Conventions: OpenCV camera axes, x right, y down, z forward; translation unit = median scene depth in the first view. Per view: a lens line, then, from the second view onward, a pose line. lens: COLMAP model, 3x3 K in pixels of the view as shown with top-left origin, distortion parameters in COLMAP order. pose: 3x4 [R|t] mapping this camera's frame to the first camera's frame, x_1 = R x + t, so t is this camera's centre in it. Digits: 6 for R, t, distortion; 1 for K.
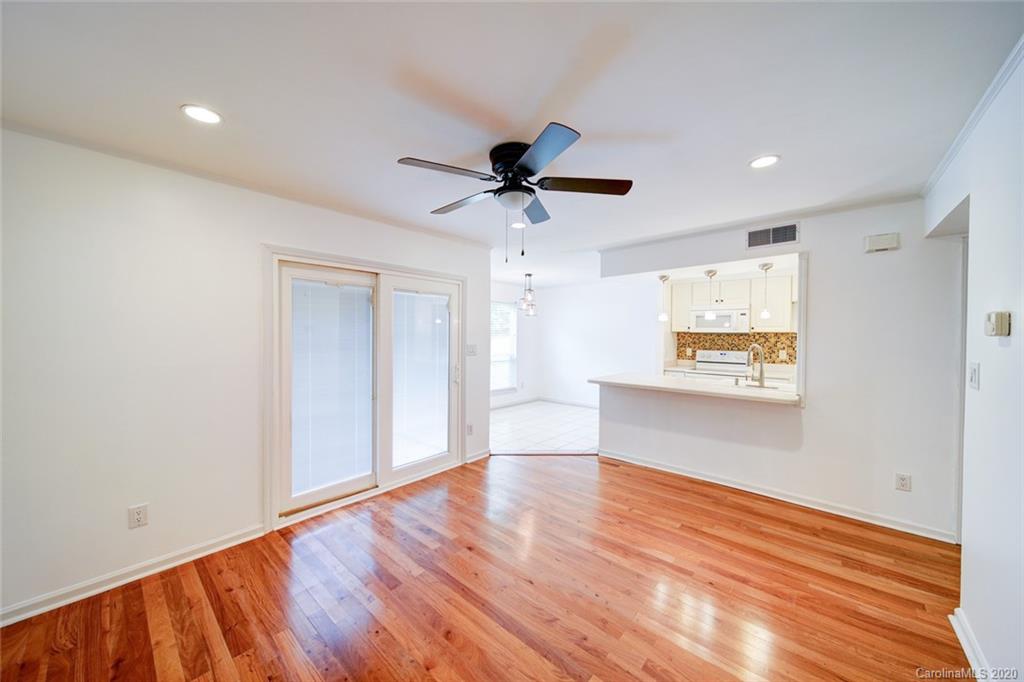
lens RADIAL K [[361.0, 0, 512.0], [0, 361.0, 338.5], [0, 0, 1]] dist [0.002240, -0.001984]
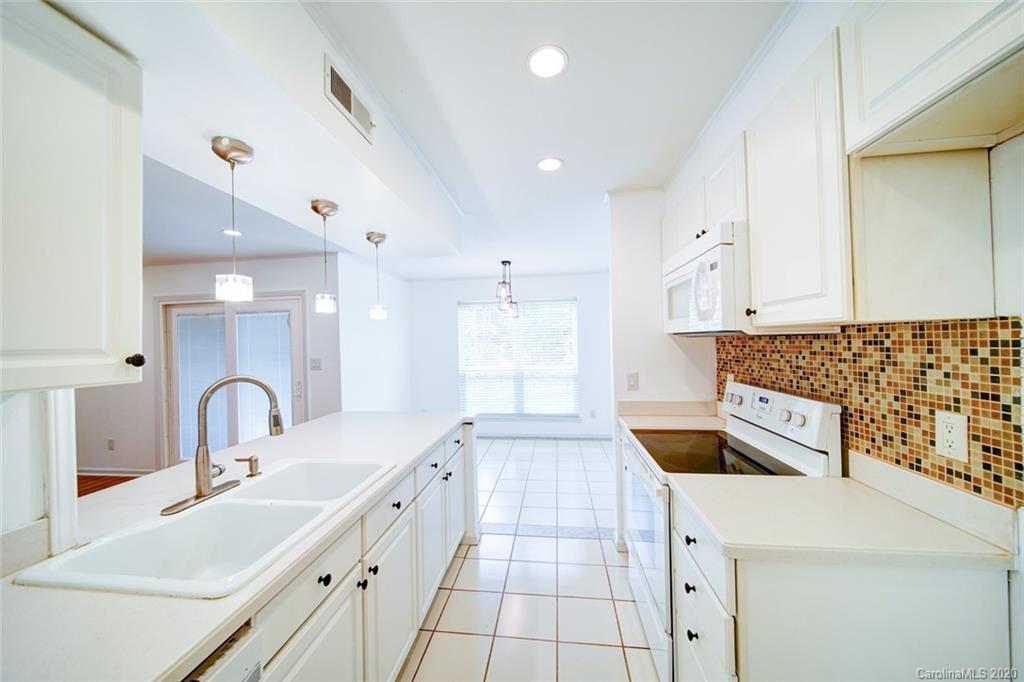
lens RADIAL K [[361.0, 0, 511.9], [0, 361.0, 336.2], [0, 0, 1]] dist [0.002240, -0.001984]
pose [[0.565016, -0.031608, -0.824474, 0.786902], [0.016297, 0.999499, -0.027150, -0.006564], [0.824919, 0.001904, 0.565248, 0.709767]]
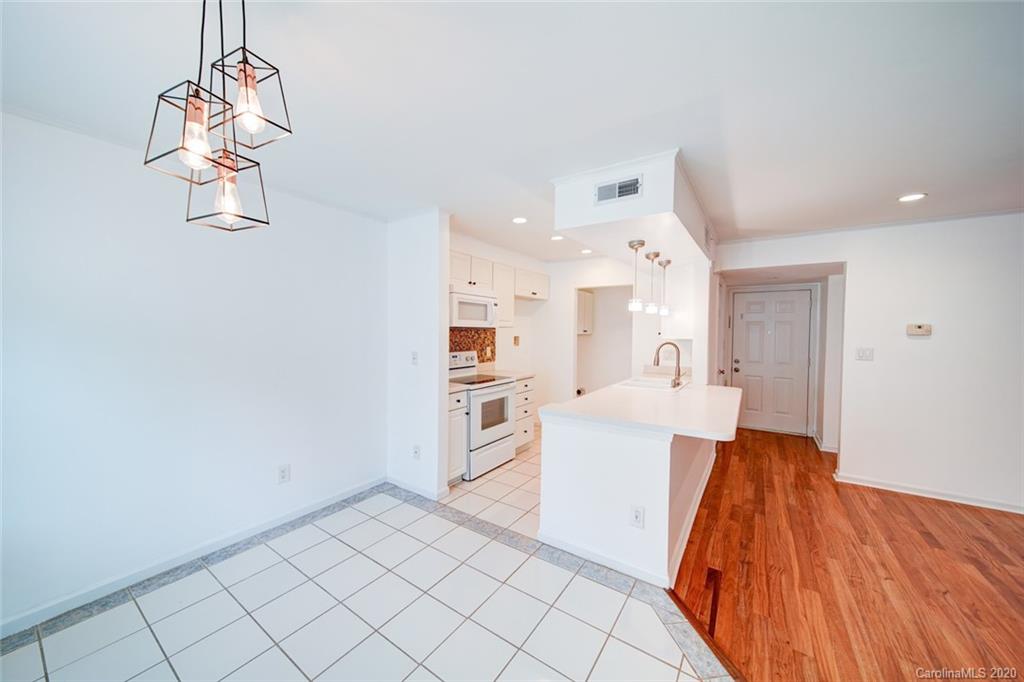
lens RADIAL K [[361.0, 0, 510.4], [0, 361.0, 340.9], [0, 0, 1]] dist [0.002240, -0.001984]
pose [[-0.125143, -0.036875, 0.991453, -0.162381], [0.001182, 0.999303, 0.037316, -0.016710], [-0.992138, 0.005841, -0.125012, 1.072560]]
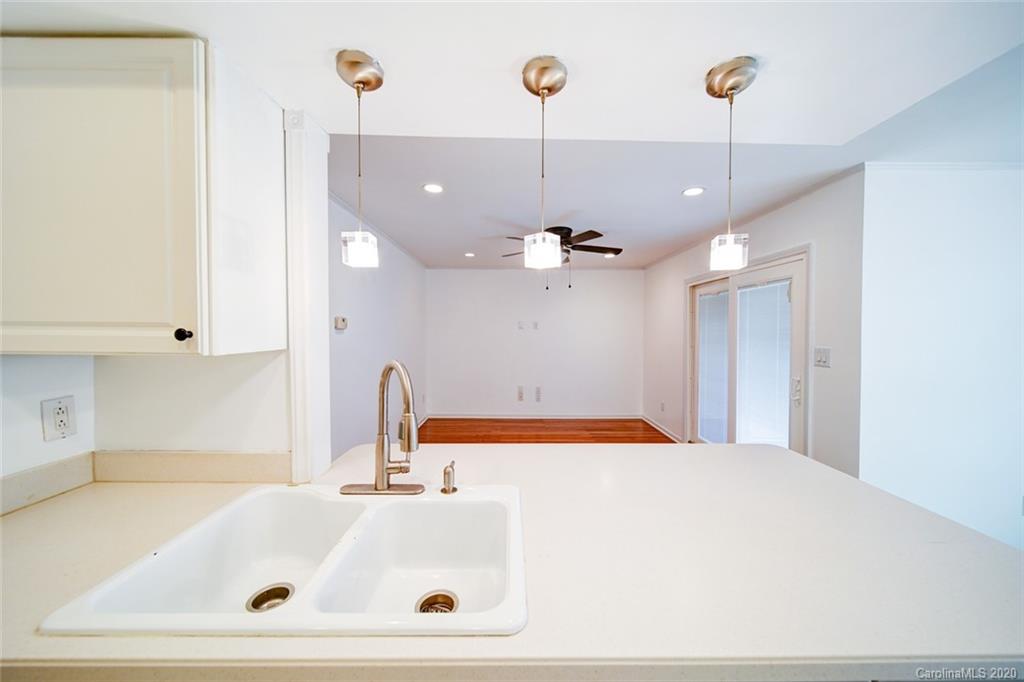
lens RADIAL K [[361.0, 0, 512.8], [0, 361.0, 339.5], [0, 0, 1]] dist [0.002240, -0.001984]
pose [[-0.747585, 0.010220, -0.664088, 0.553709], [-0.016365, 0.999295, 0.033802, -0.008922], [0.663965, 0.036137, -0.746890, 0.888286]]
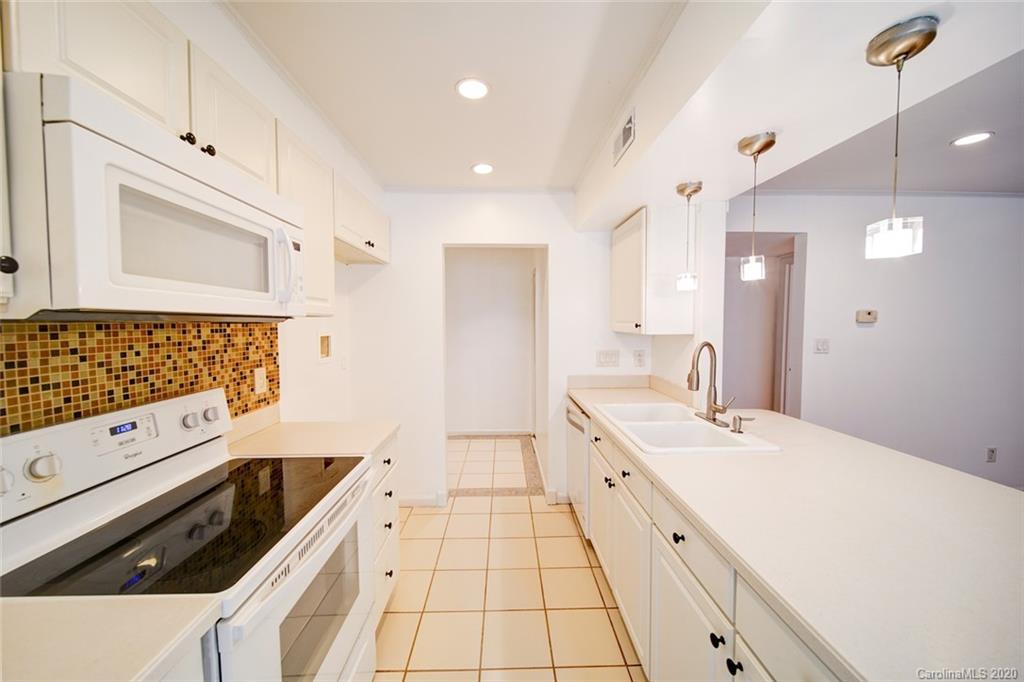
lens RADIAL K [[361.0, 0, 512.0], [0, 361.0, 336.7], [0, 0, 1]] dist [0.002240, -0.001984]
pose [[-0.680160, -0.034220, 0.732265, 0.339311], [0.006726, 0.998576, 0.052913, -0.014057], [-0.733033, 0.040915, -0.678961, 1.069974]]
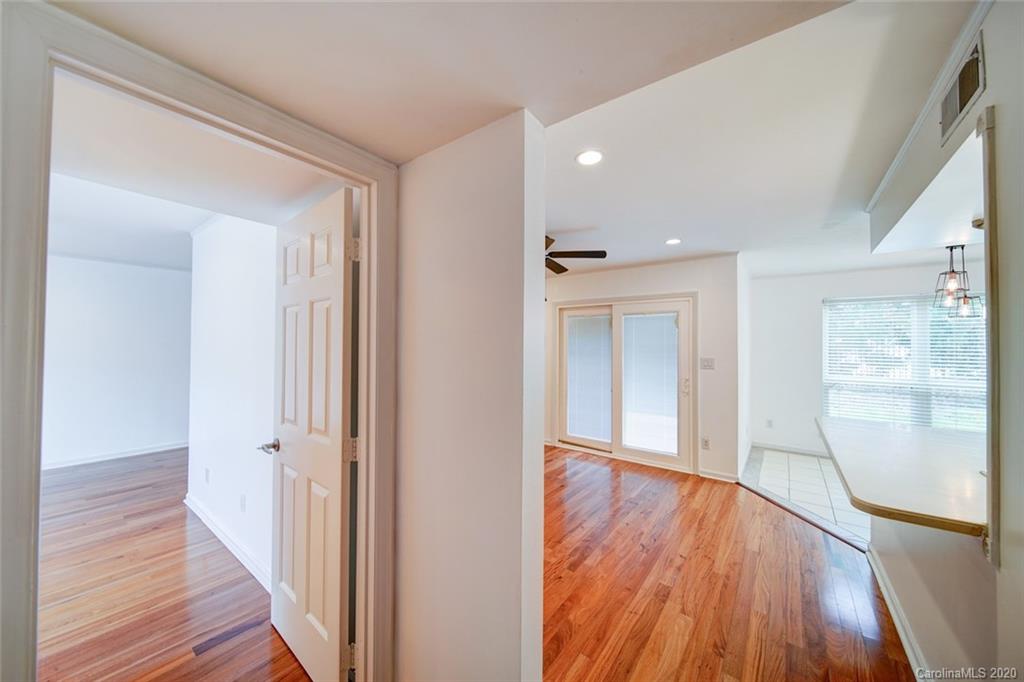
lens RADIAL K [[361.0, 0, 511.2], [0, 361.0, 338.1], [0, 0, 1]] dist [0.002240, -0.001984]
pose [[0.071518, -0.023723, -0.997157, 0.669991], [-0.022988, 0.999412, -0.025426, 0.000098], [0.997174, 0.024741, 0.070931, 0.314537]]
